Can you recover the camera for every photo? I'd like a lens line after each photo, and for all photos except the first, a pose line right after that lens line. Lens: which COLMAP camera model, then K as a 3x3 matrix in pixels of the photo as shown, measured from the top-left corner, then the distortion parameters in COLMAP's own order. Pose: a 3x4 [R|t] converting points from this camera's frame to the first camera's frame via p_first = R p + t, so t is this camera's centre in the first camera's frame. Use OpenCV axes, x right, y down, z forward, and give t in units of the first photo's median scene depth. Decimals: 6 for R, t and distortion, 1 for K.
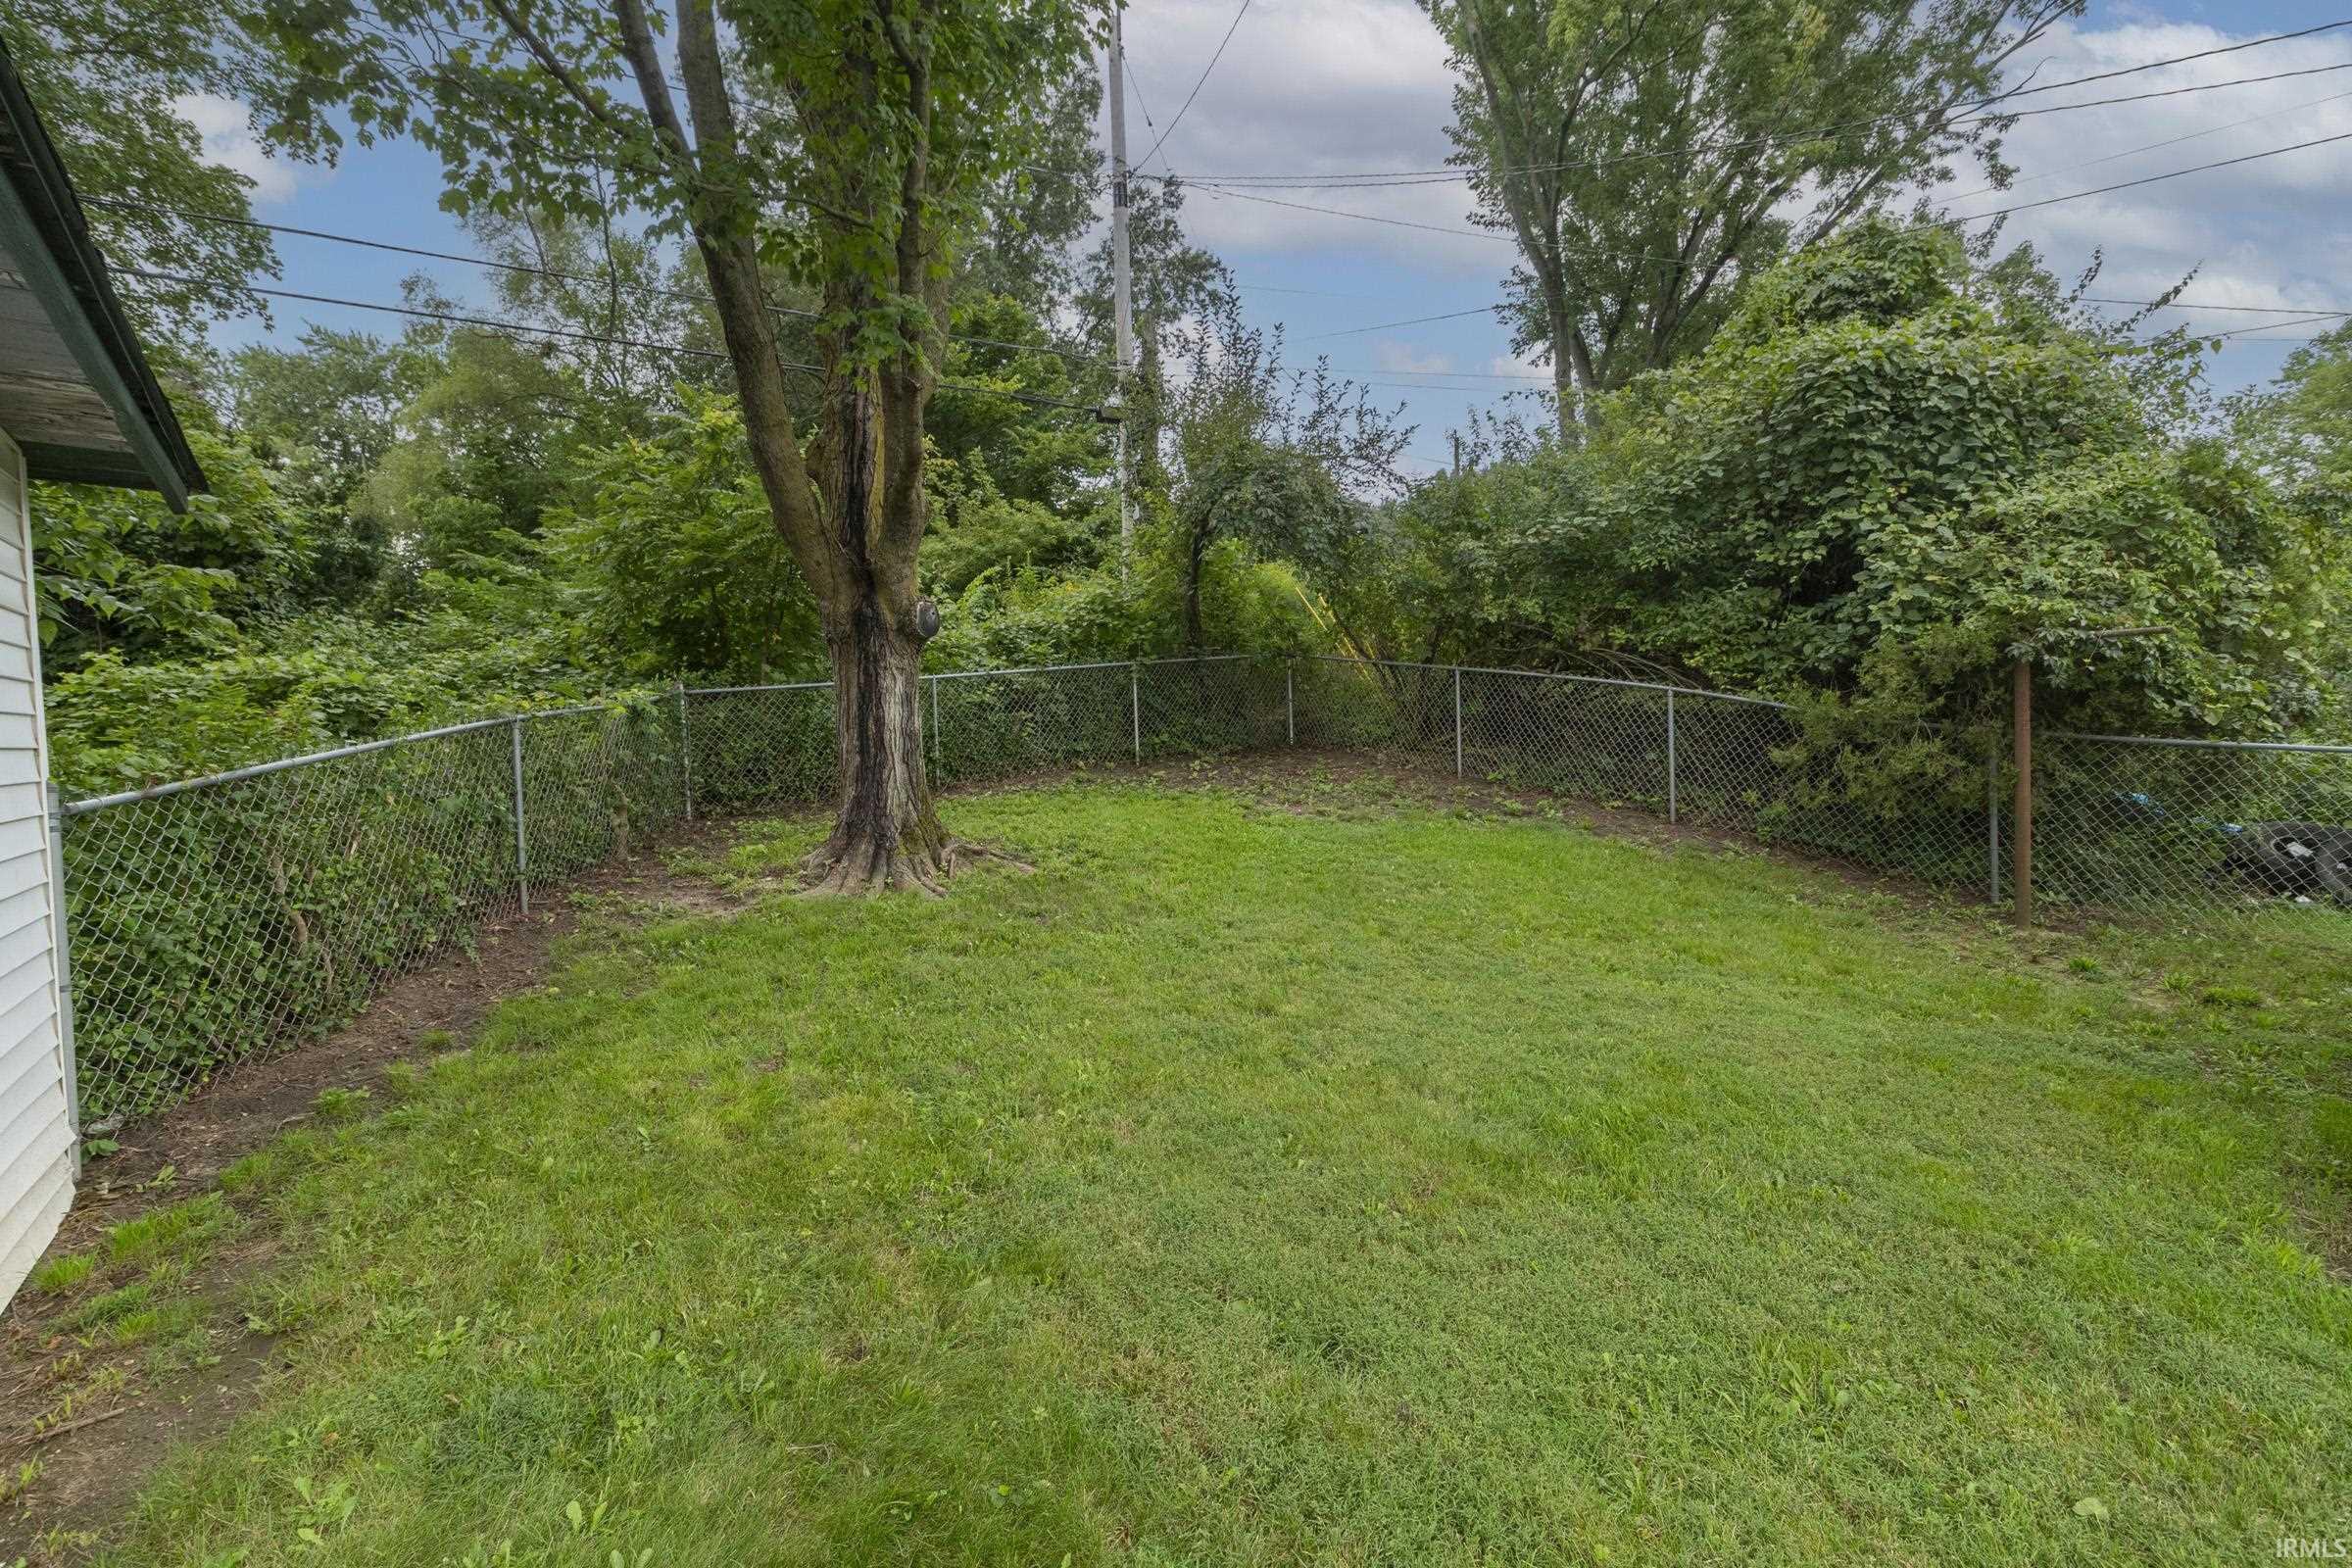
lens RADIAL K [[1024.4, 0, 1176.0], [0, 1024.4, 784.0], [0, 0, 1]] dist [-0.004569, 0.000047]
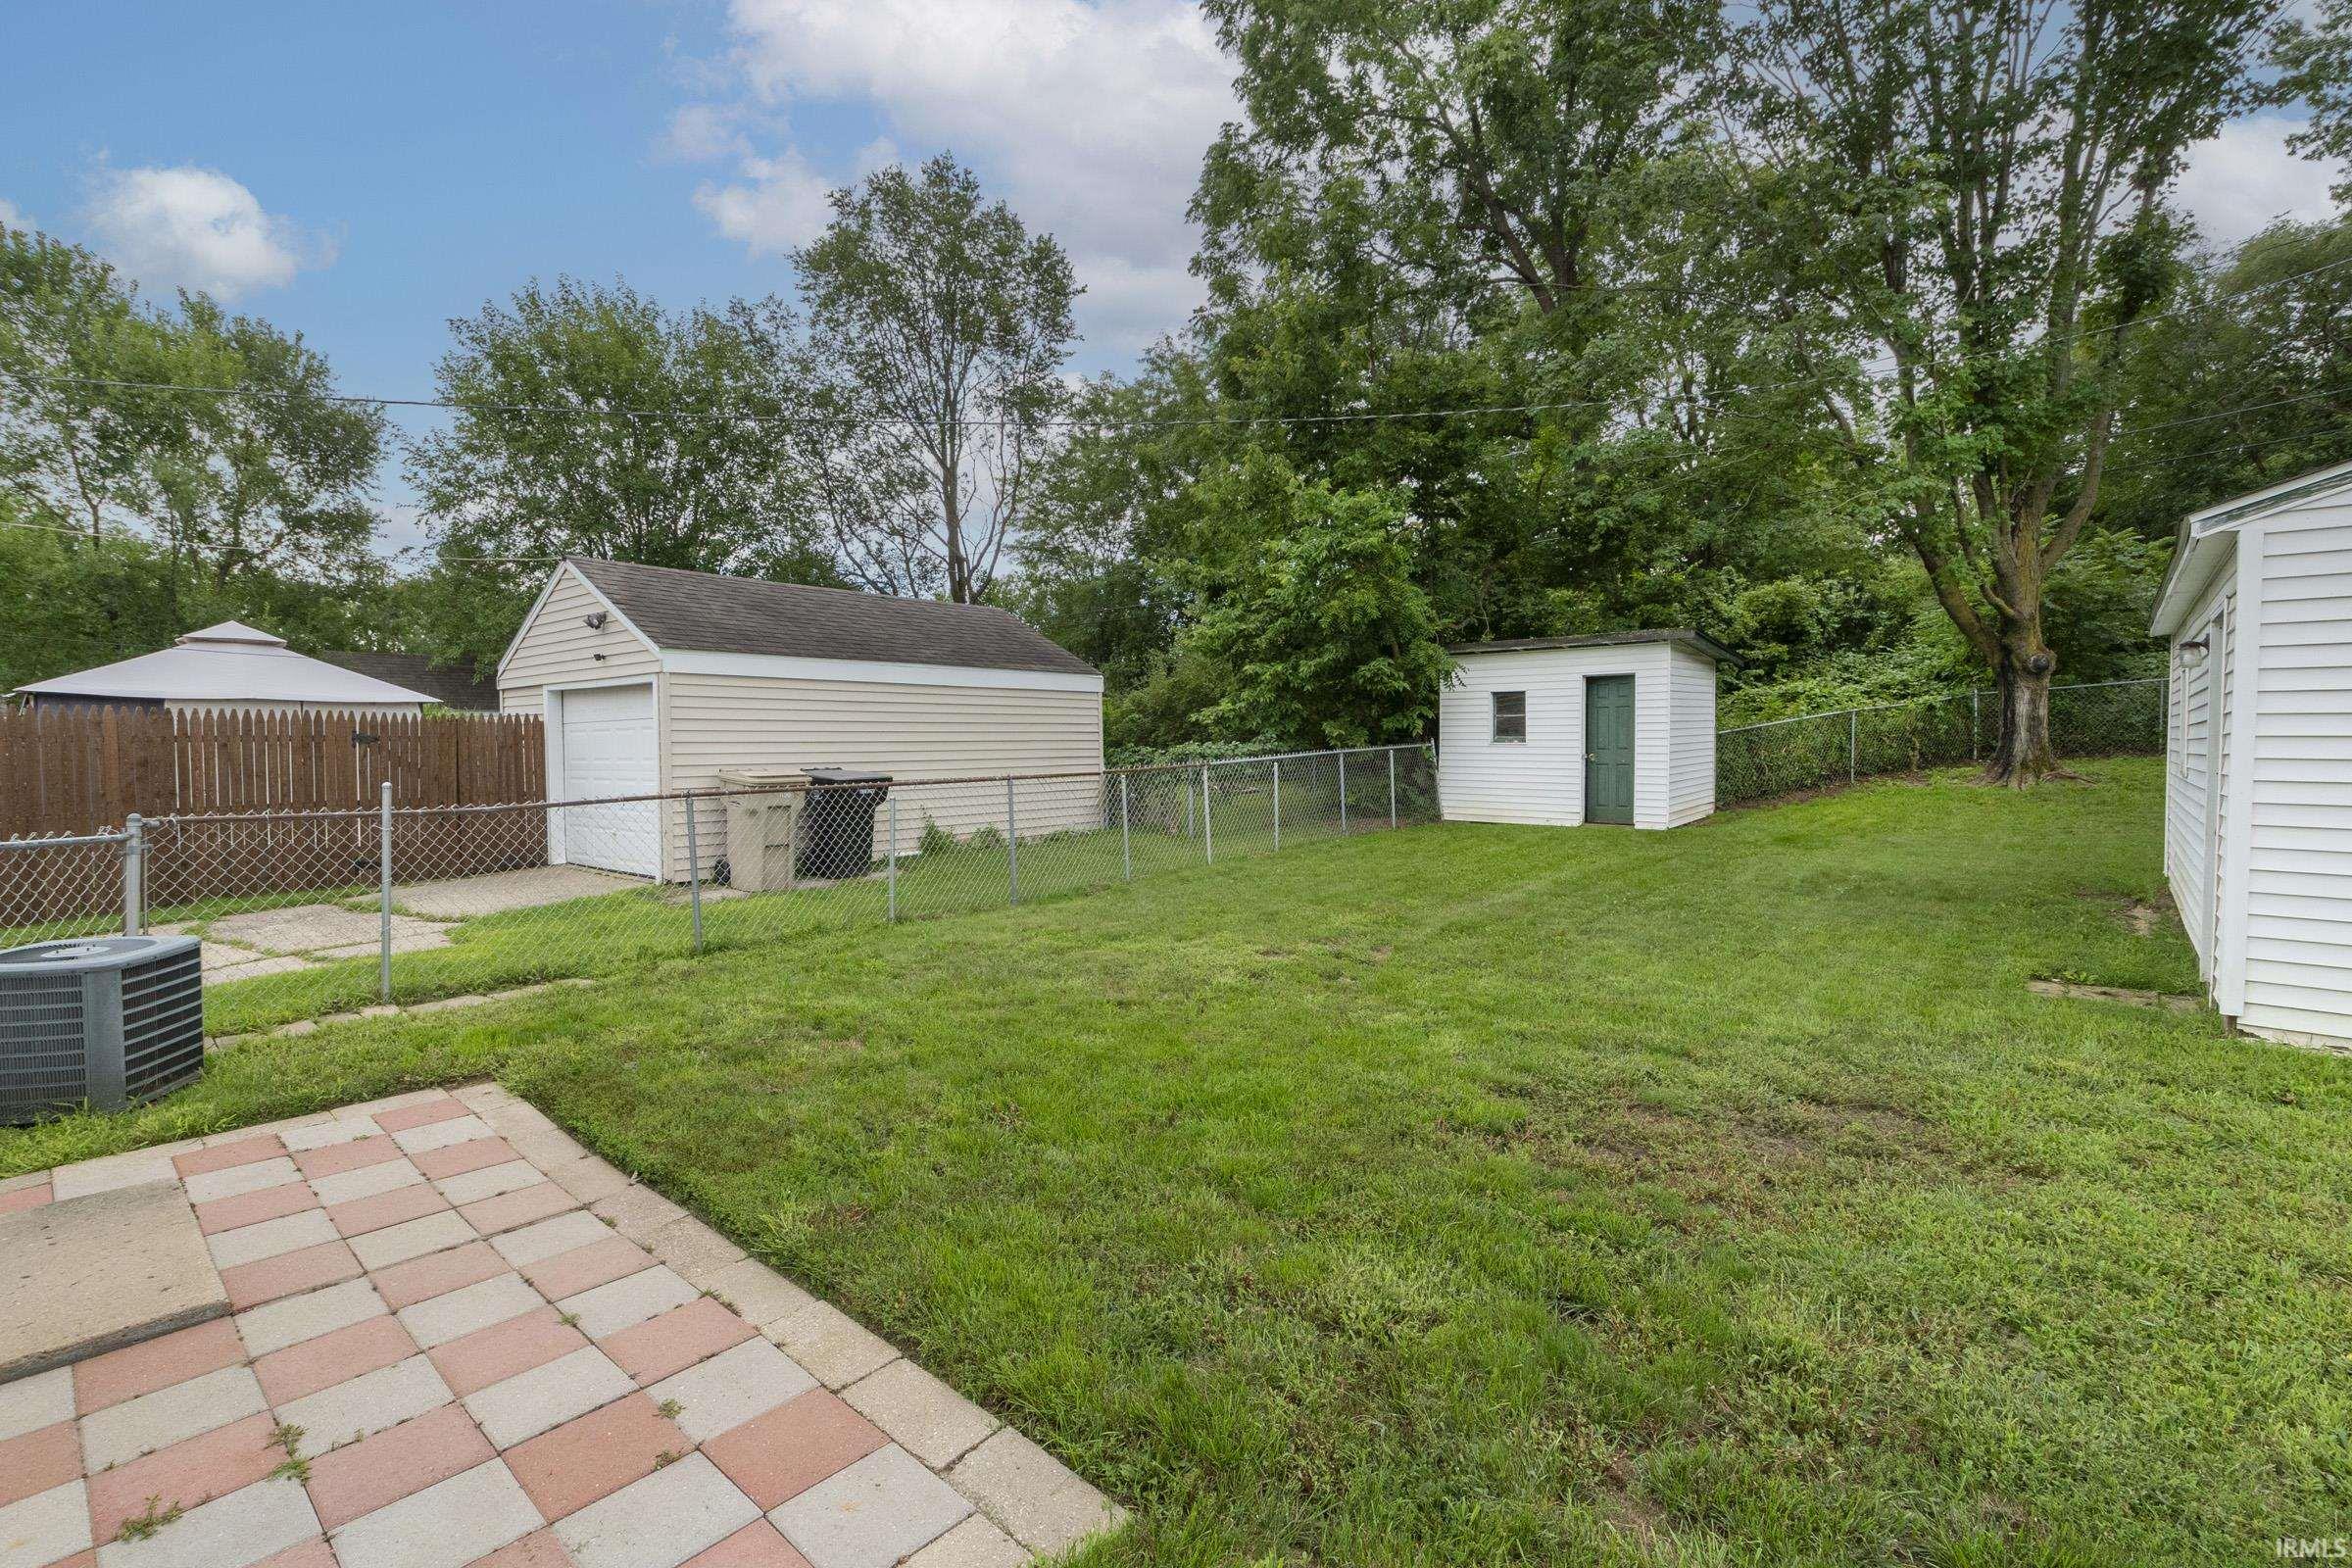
lens RADIAL K [[1024.4, 0, 1176.0], [0, 1024.4, 784.0], [0, 0, 1]] dist [-0.004569, 0.000047]
pose [[0.207742, 0.080870, -0.974835, 1.192965], [-0.045708, 0.996291, 0.072910, 0.011599], [0.977115, 0.029412, 0.210668, -0.961739]]
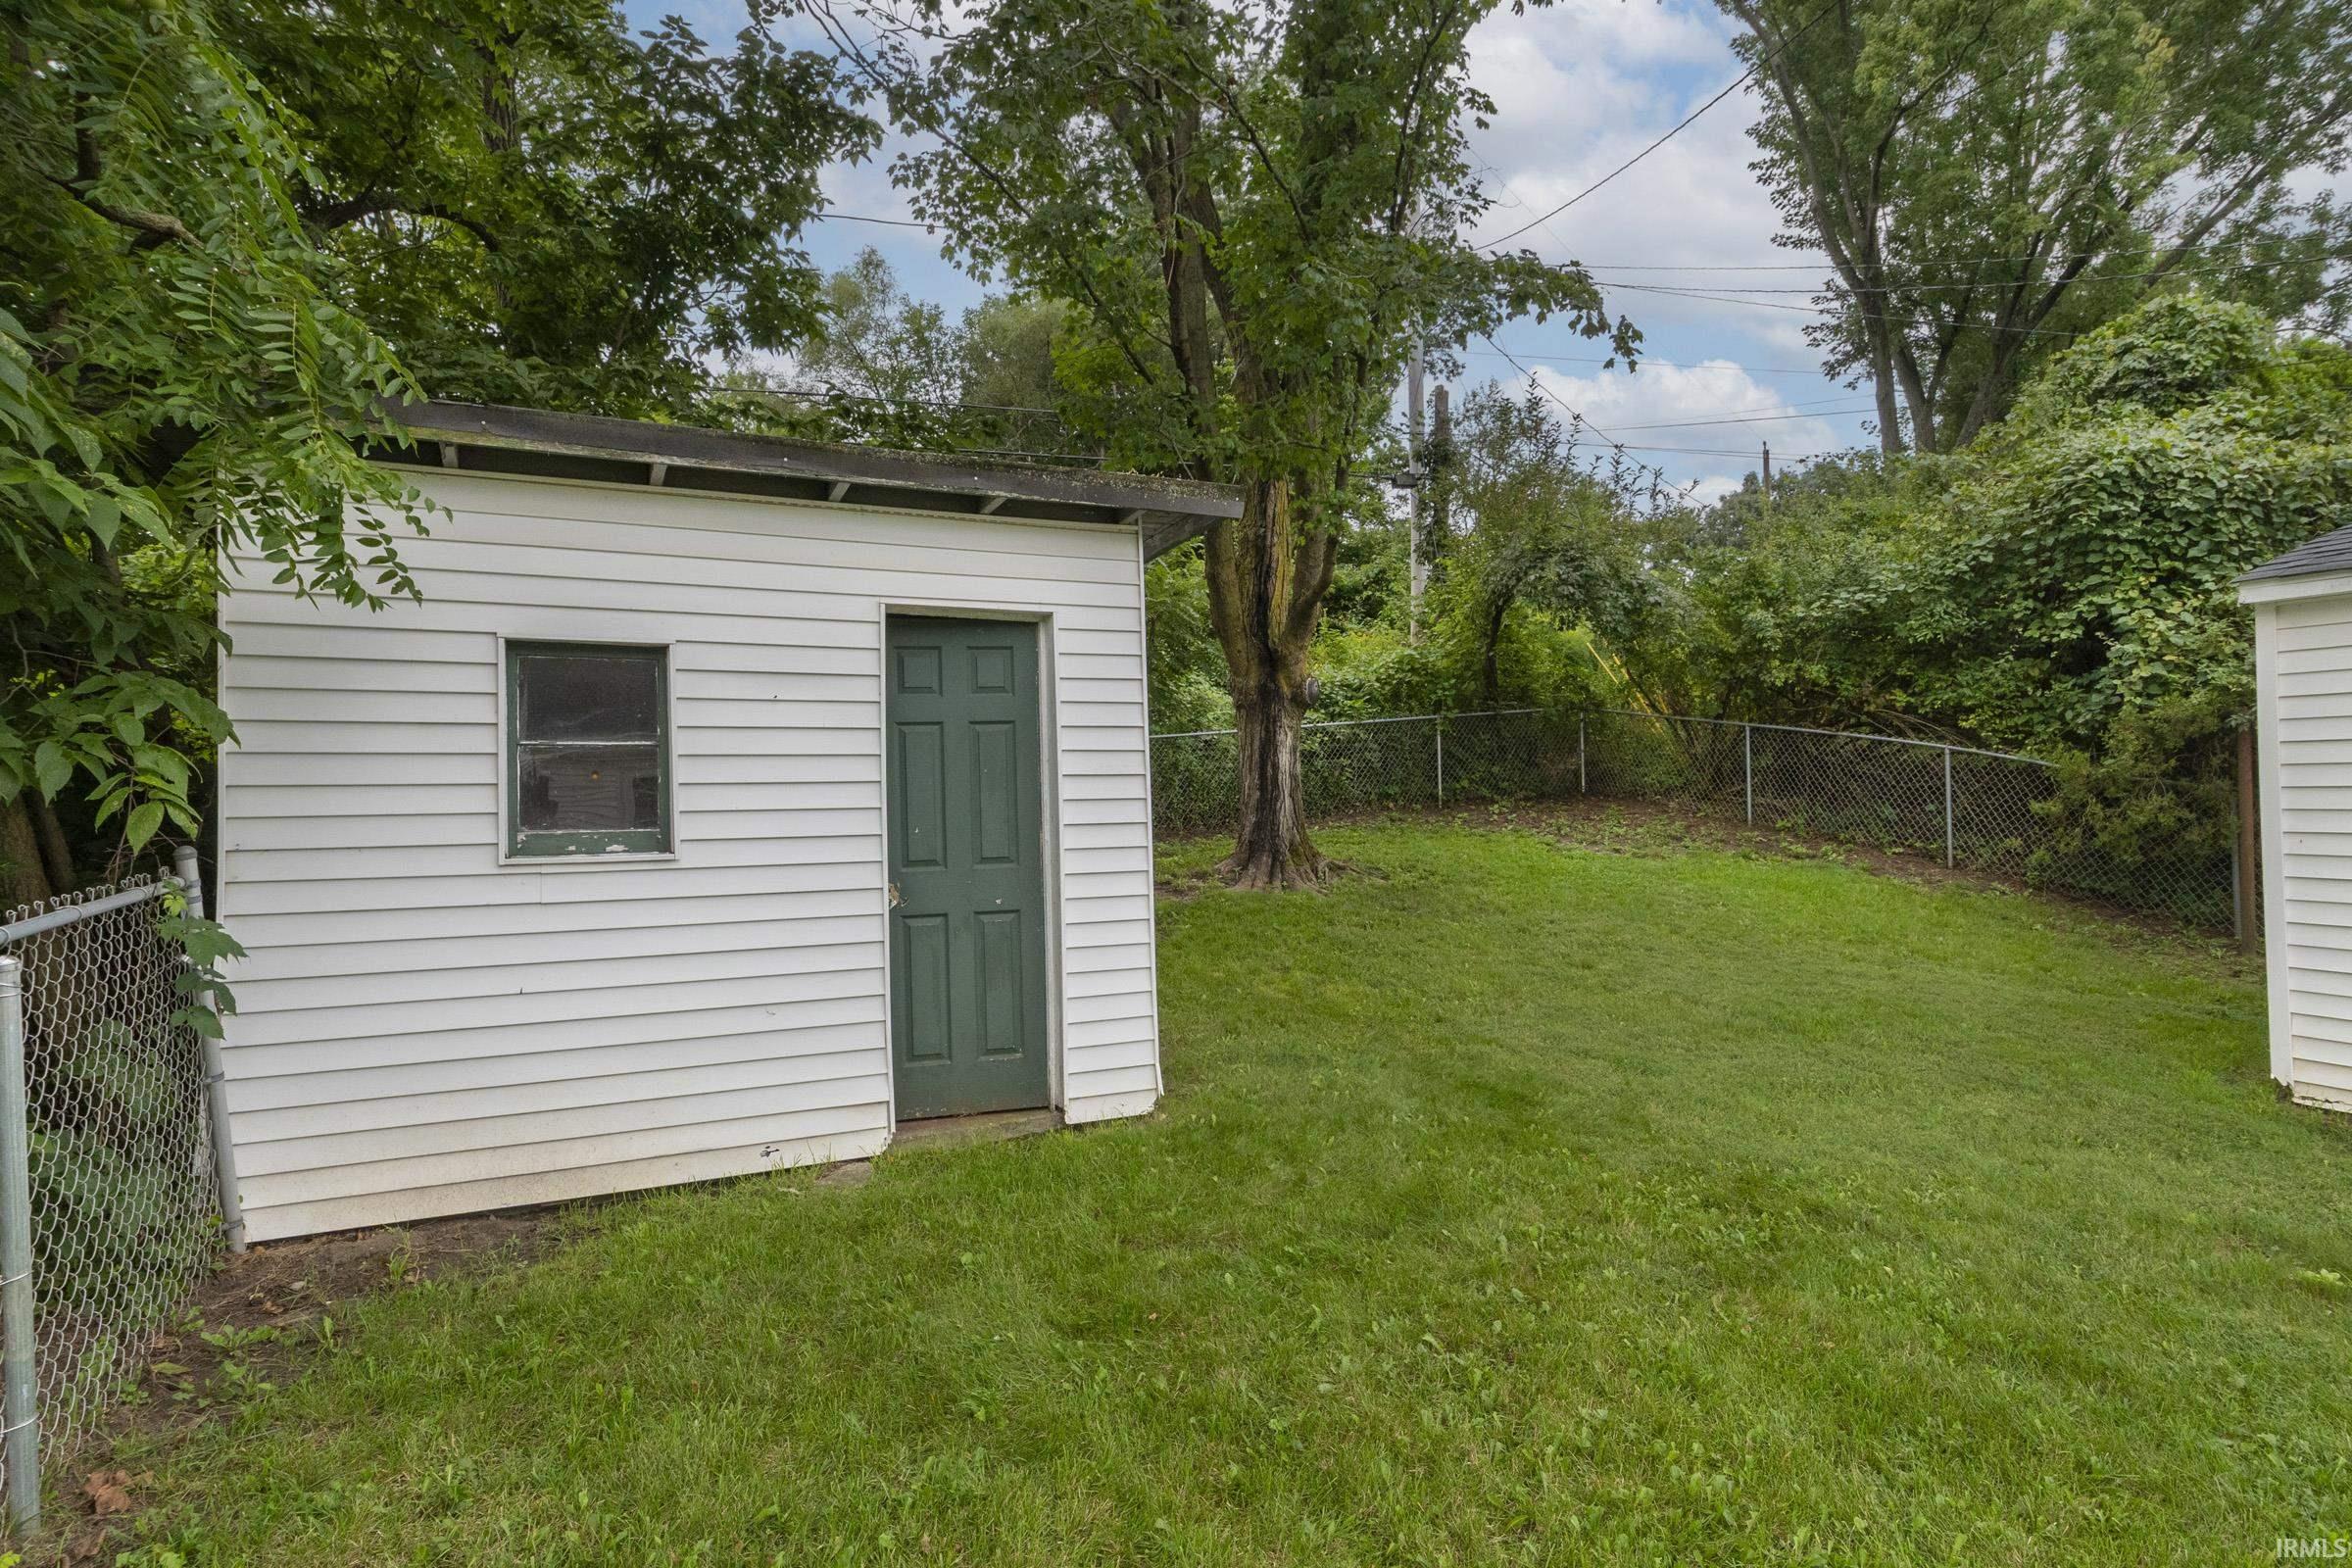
lens RADIAL K [[1200.2, 0, 1165.0], [0, 1200.2, 773.0], [0, 0, 1]] dist [-0.011581, 0.000444]
pose [[0.979023, 0.016282, -0.203100, -0.091369], [-0.027518, 0.998235, -0.052624, 0.028360], [0.201885, 0.057109, 0.977743, -0.464624]]
